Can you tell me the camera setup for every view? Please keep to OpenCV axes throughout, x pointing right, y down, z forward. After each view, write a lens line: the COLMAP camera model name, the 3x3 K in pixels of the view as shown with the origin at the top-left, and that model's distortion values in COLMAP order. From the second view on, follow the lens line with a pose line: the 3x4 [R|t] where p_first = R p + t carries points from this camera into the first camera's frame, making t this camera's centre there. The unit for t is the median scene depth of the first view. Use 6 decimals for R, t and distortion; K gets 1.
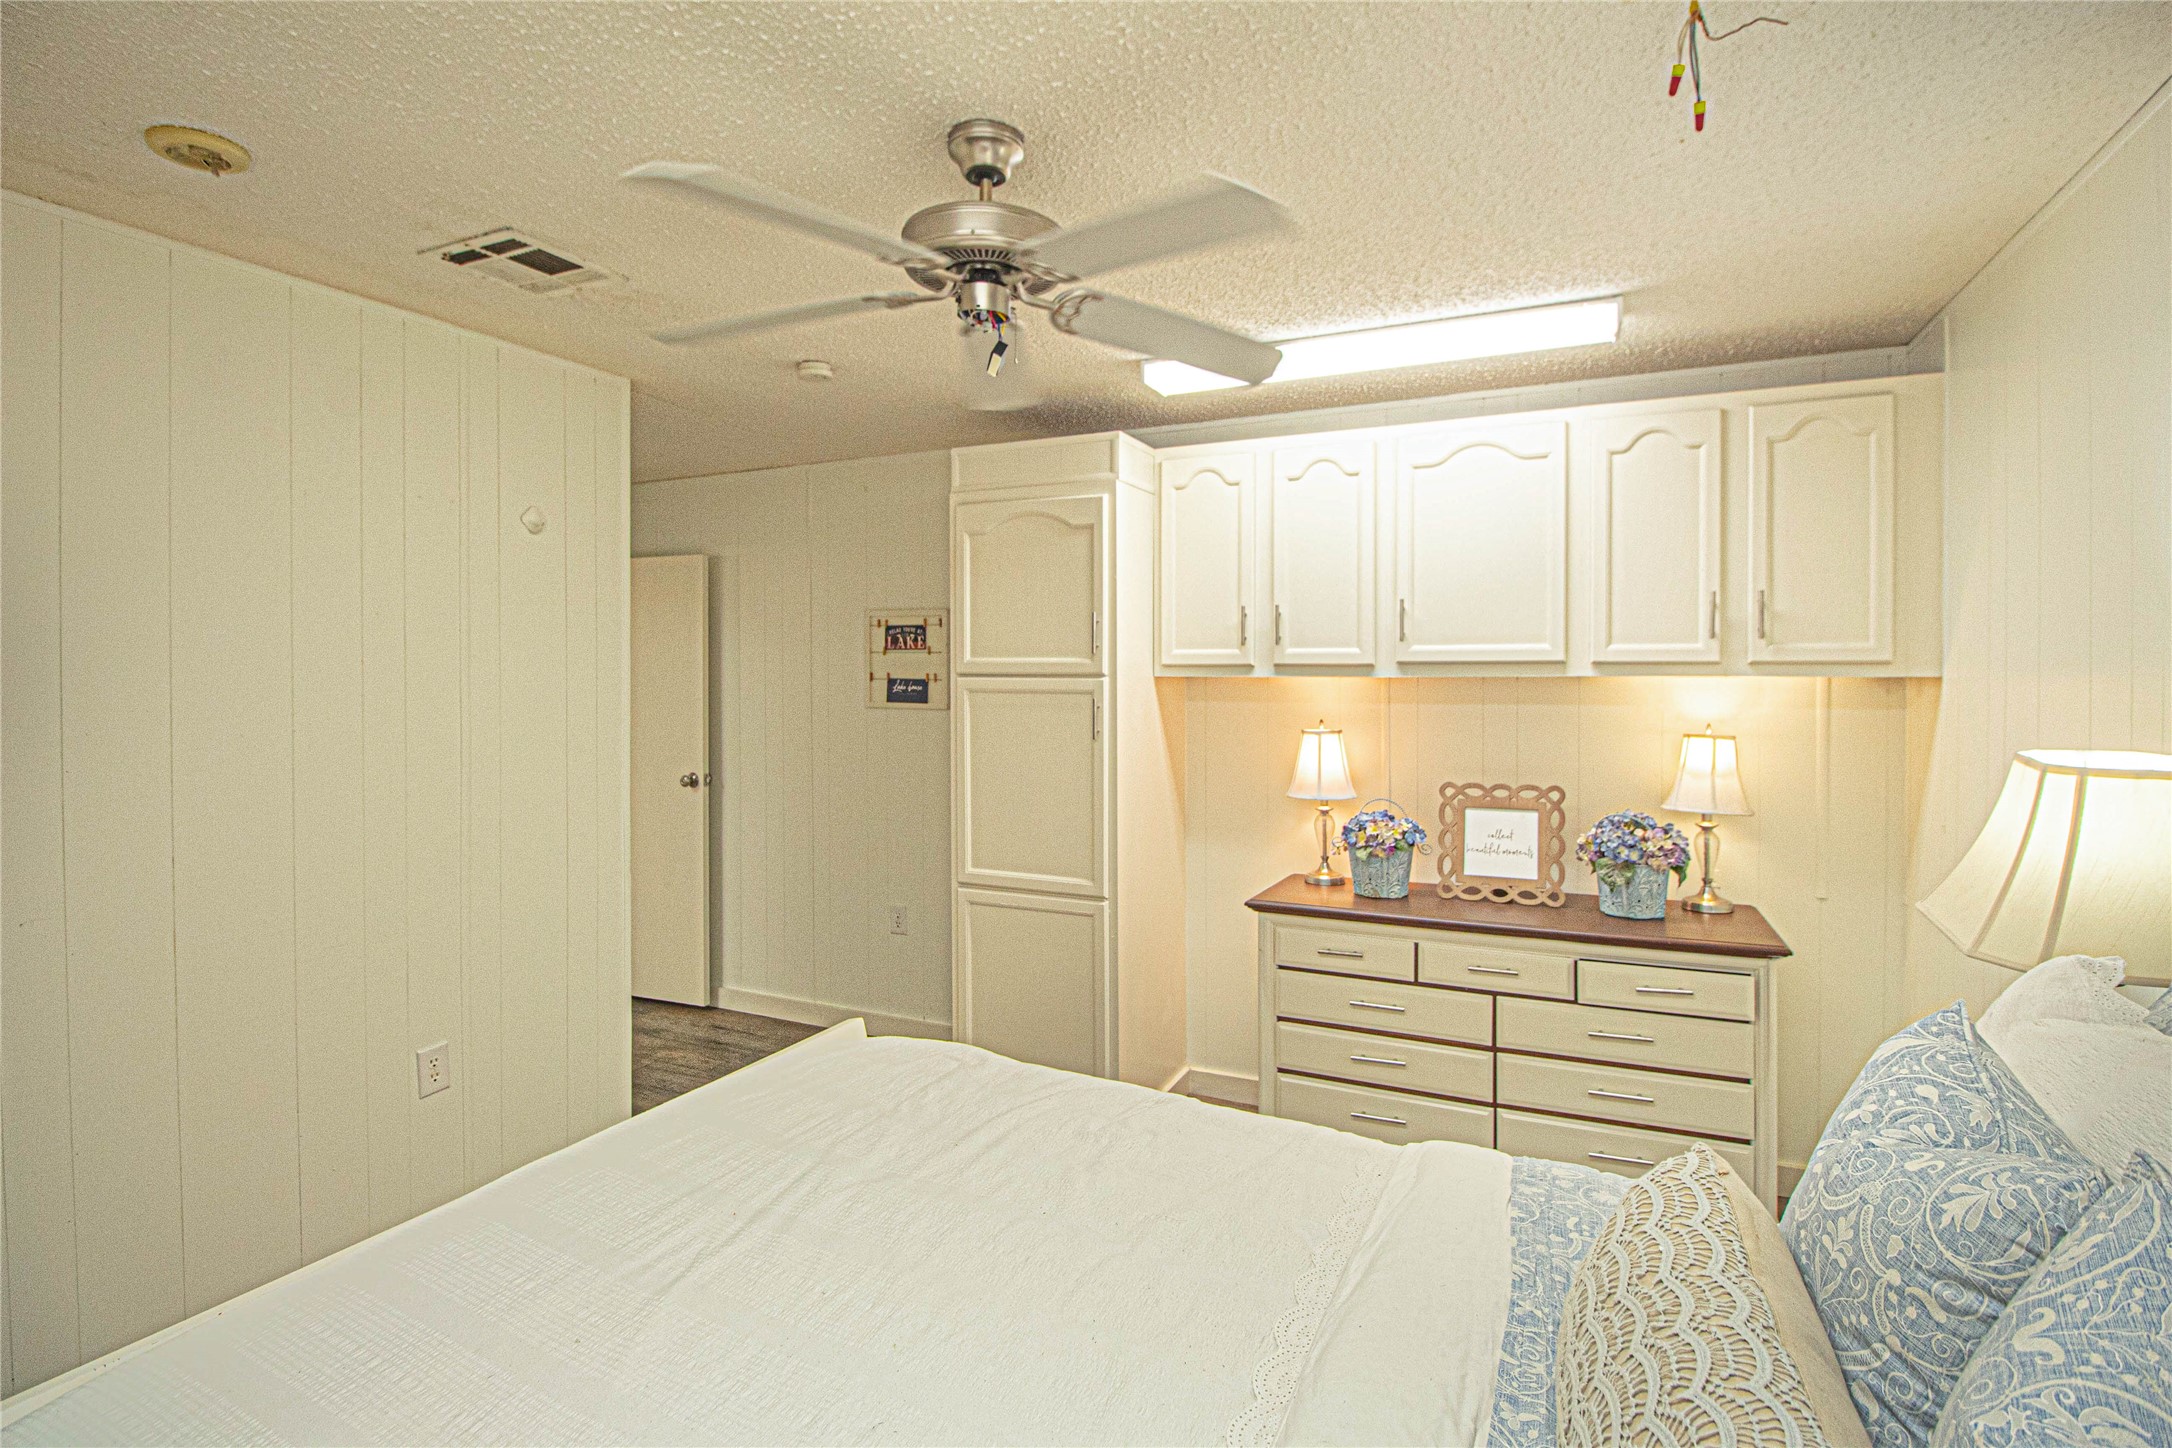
lens RADIAL K [[1026.5, 0, 1095.2], [0, 1026.5, 689.6], [0, 0, 1]] dist [0.009999, -0.020715]
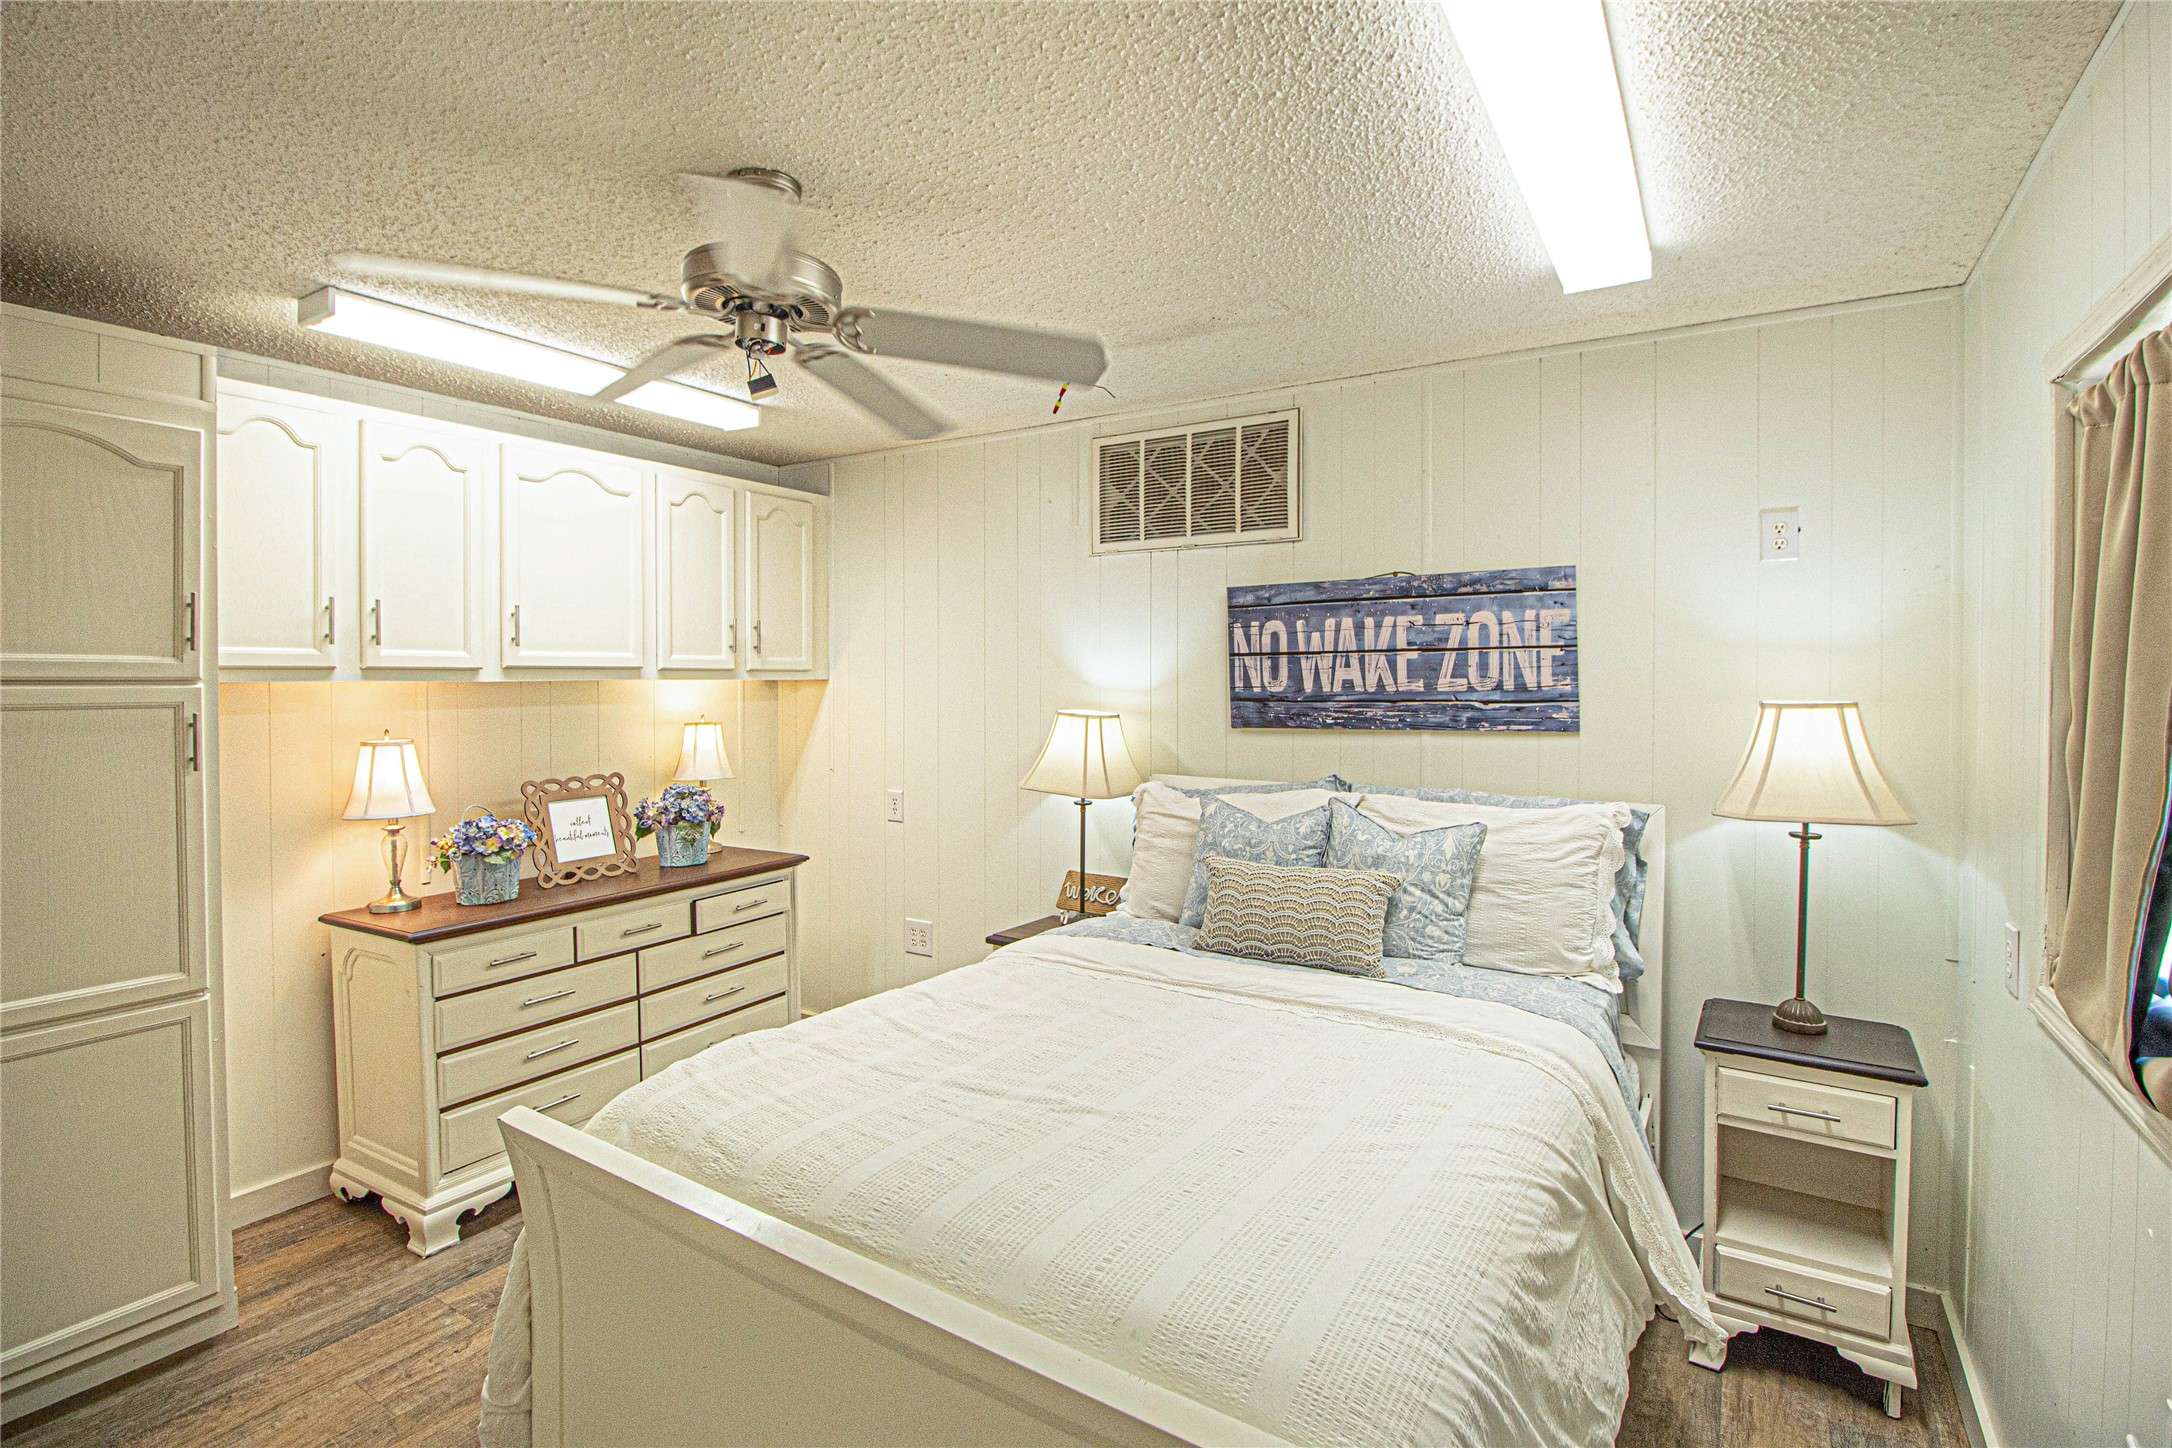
lens RADIAL K [[1026.5, 0, 1095.2], [0, 1026.5, 689.6], [0, 0, 1]] dist [0.009999, -0.020715]
pose [[0.127171, -0.011641, 0.991813, -0.642572], [0.018370, 0.999787, 0.009379, -0.002704], [-0.991711, 0.017027, 0.127357, 0.296566]]
